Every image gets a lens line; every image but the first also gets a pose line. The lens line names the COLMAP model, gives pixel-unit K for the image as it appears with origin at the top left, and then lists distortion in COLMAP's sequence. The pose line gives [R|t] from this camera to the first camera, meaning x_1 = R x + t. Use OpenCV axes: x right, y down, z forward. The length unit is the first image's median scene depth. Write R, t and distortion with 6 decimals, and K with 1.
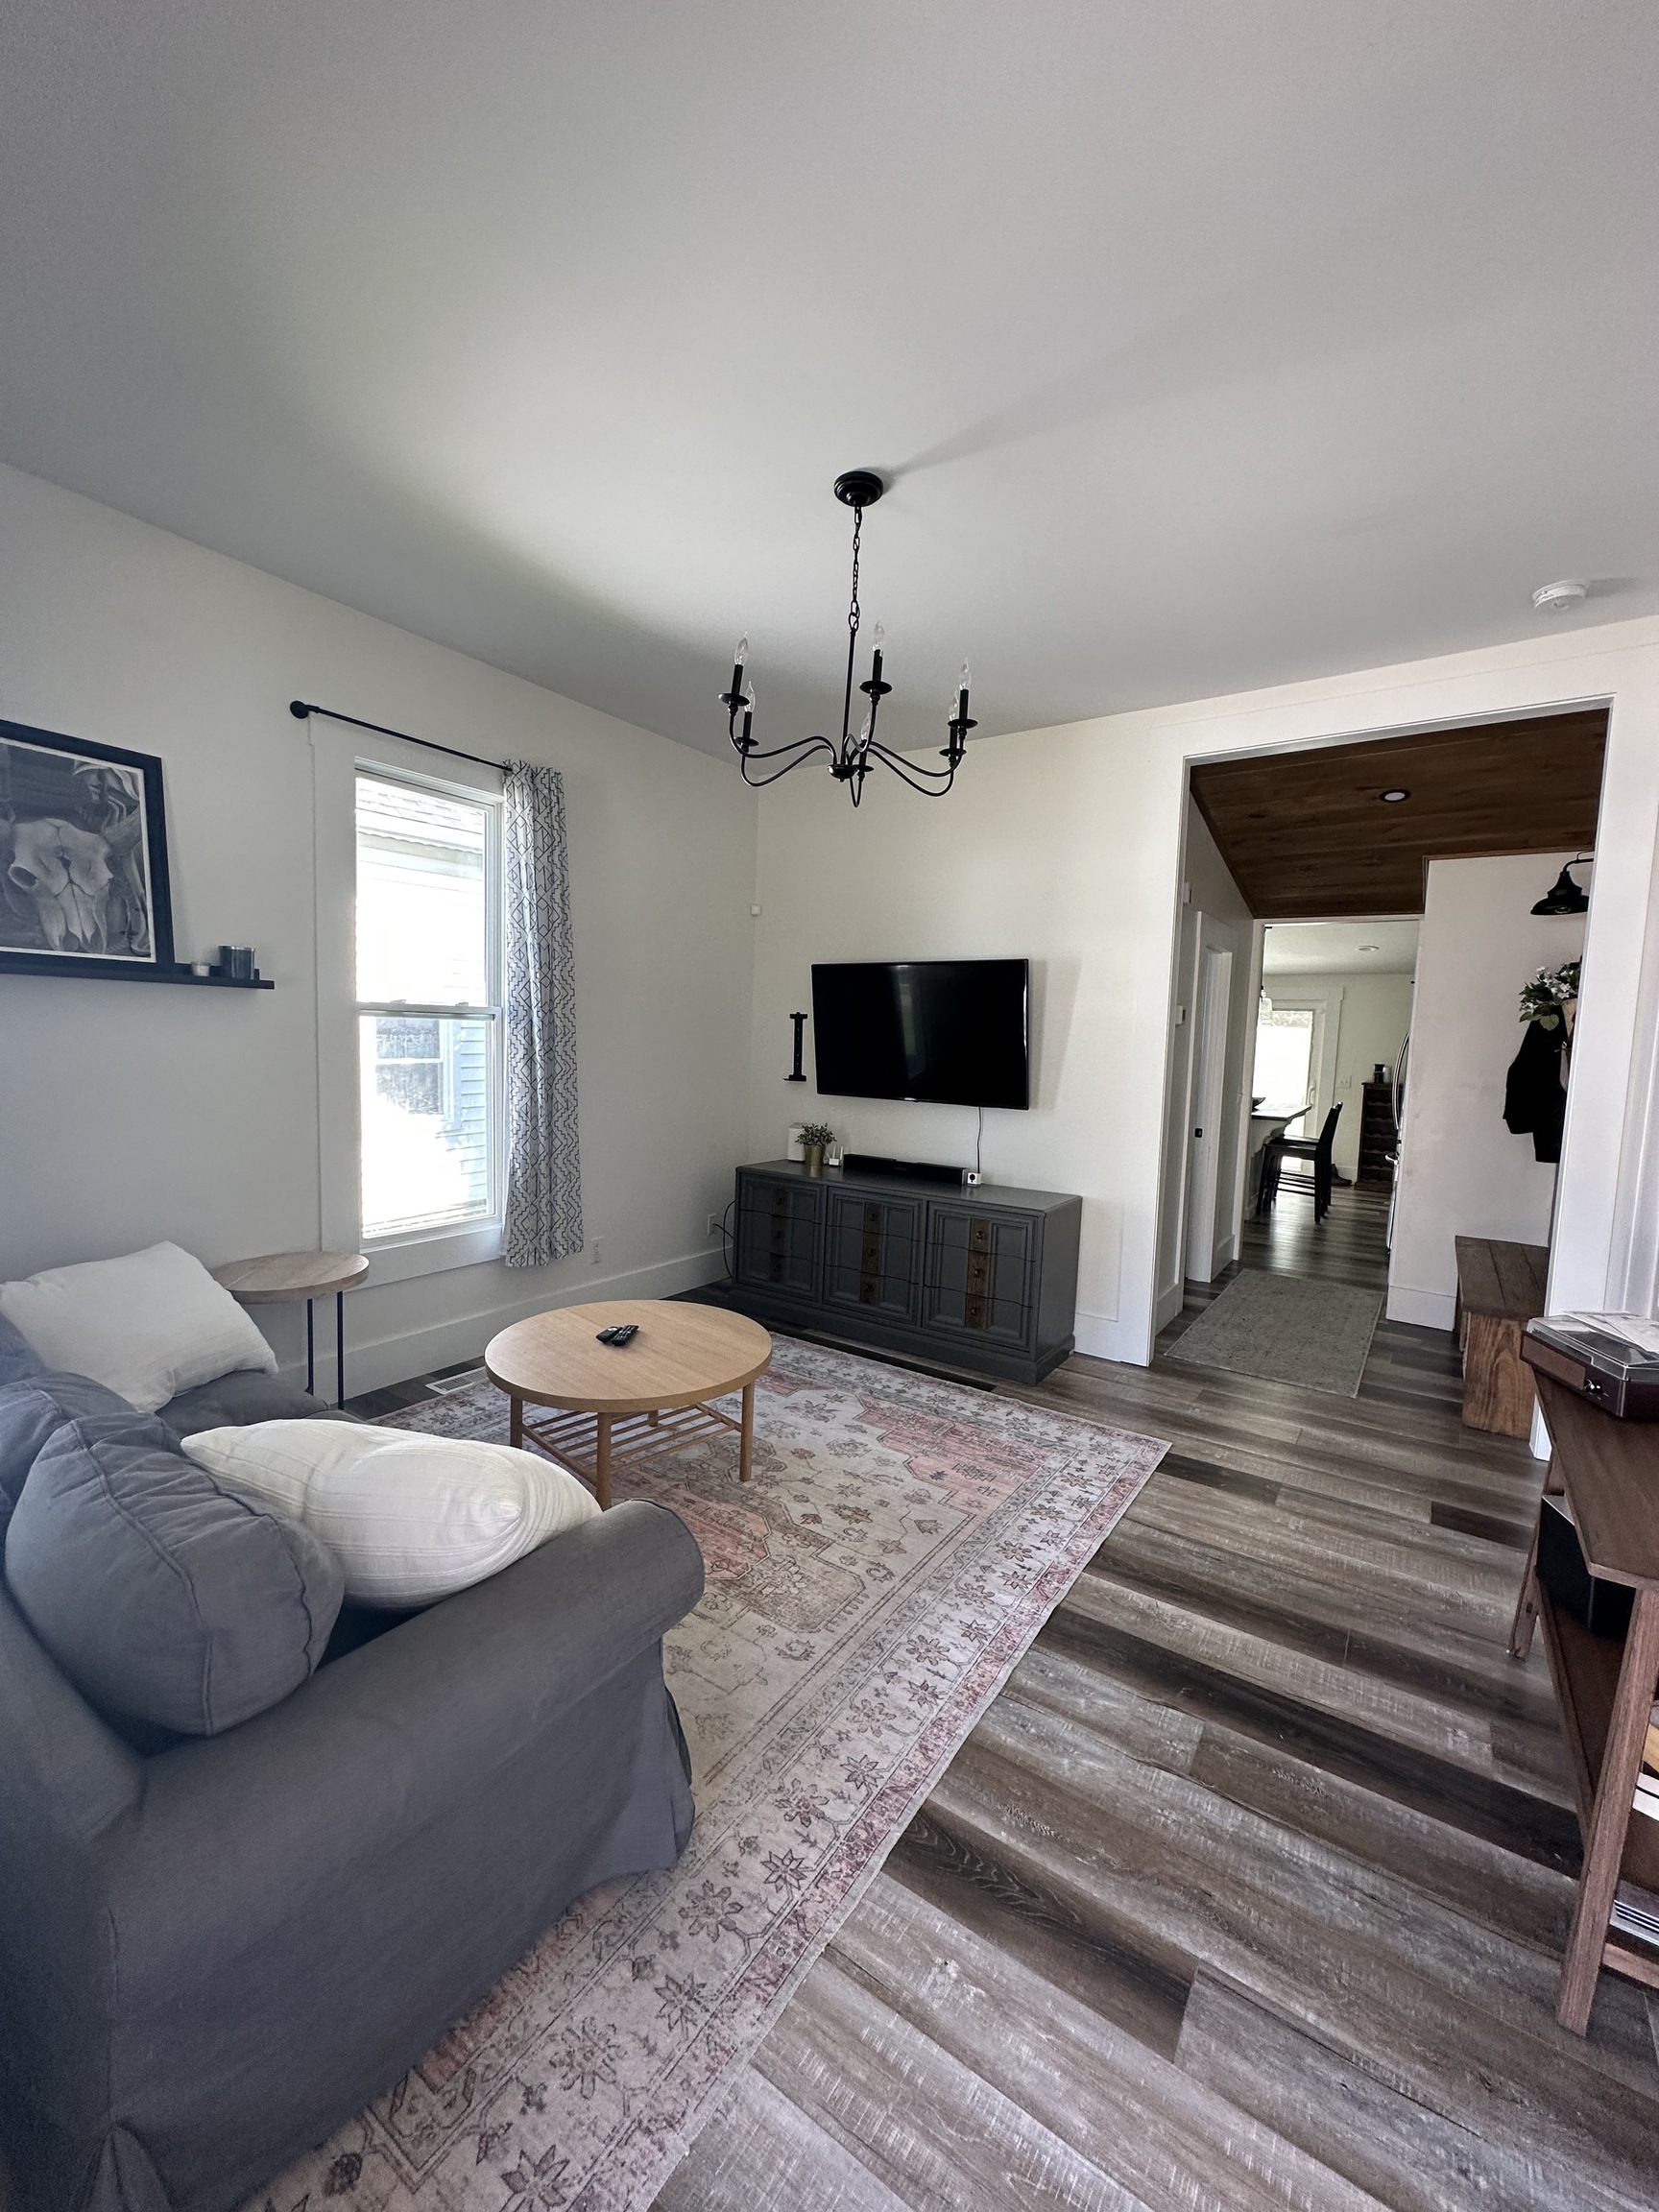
lens RADIAL K [[880.4, 0, 823.3], [0, 880.4, 1098.6], [0, 0, 1]] dist [0.003466, 0.000243]
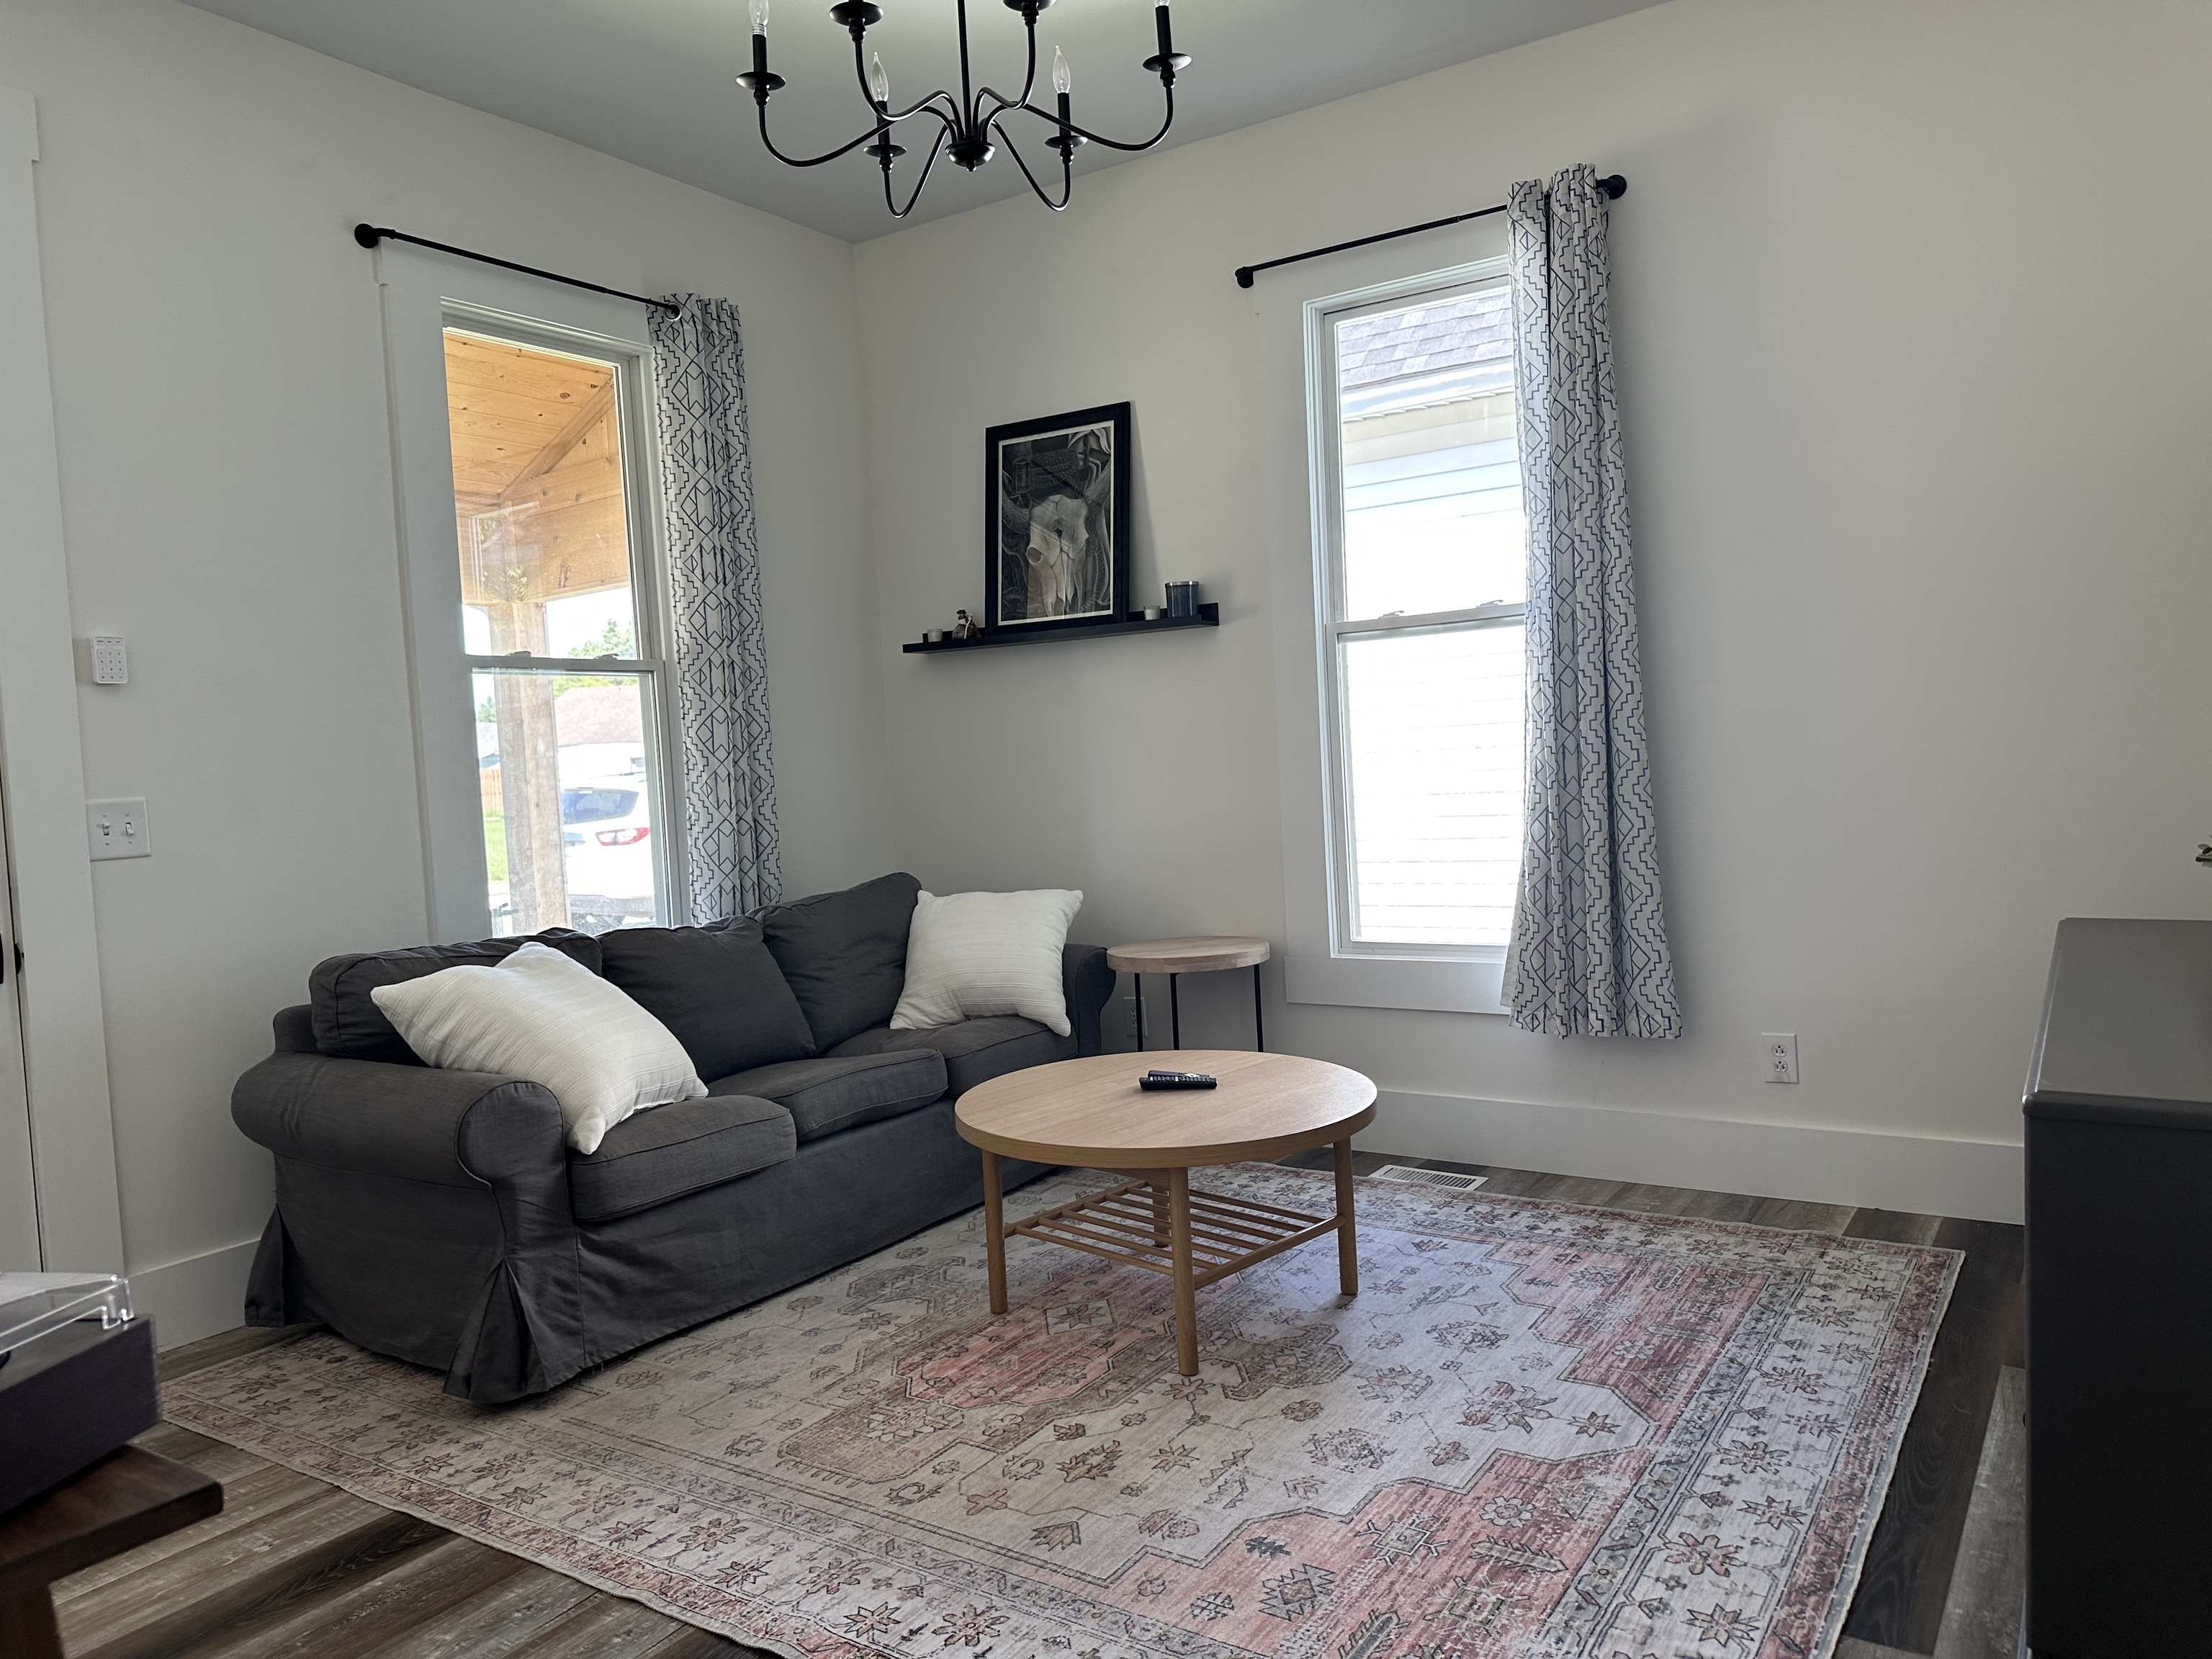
lens RADIAL K [[1540.5, 0, 1105.6], [0, 1540.5, 836.4], [0, 0, 1]] dist [0.025158, -0.011846]
pose [[0.017658, 0.020450, -0.999635, 0.961405], [-0.016116, 0.999667, 0.020166, 0.059394], [0.999714, 0.015754, 0.017982, 0.959333]]
